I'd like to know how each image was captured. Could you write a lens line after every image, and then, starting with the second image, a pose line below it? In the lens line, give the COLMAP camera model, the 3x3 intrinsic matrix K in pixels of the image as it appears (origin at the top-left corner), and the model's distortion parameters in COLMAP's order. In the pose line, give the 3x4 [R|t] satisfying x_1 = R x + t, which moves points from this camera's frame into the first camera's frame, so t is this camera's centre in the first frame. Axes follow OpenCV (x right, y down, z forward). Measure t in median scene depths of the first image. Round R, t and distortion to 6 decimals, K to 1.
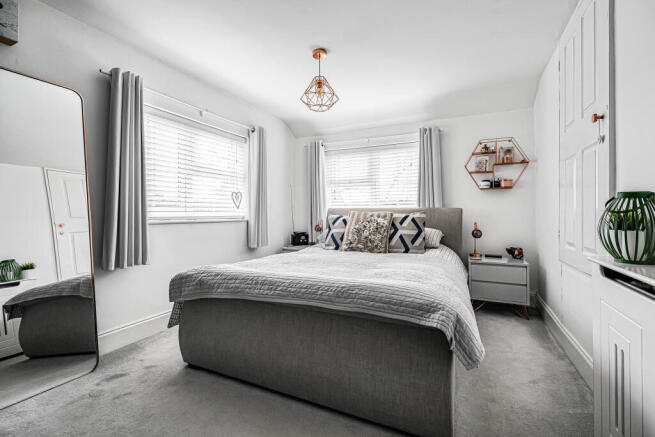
lens RADIAL K [[295.3, 0, 328.2], [0, 295.3, 216.7], [0, 0, 1]] dist [0.003791, -0.000649]
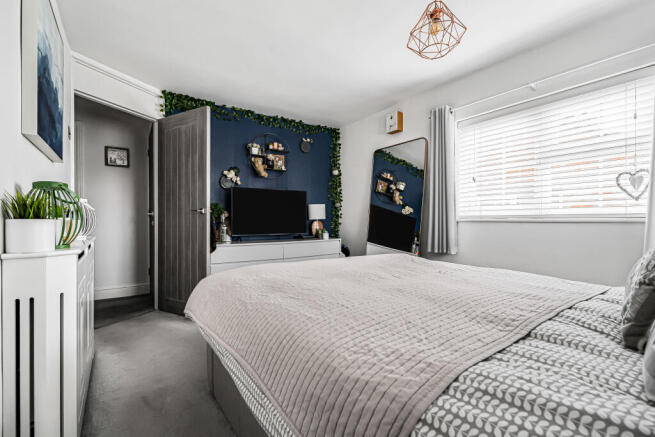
lens RADIAL K [[295.3, 0, 327.7], [0, 295.3, 216.4], [0, 0, 1]] dist [0.003791, -0.000649]
pose [[-0.478054, 0.009720, -0.878277, 0.497638], [0.006145, 0.999951, 0.007722, -0.005183], [0.878309, -0.001705, -0.478090, 0.794905]]
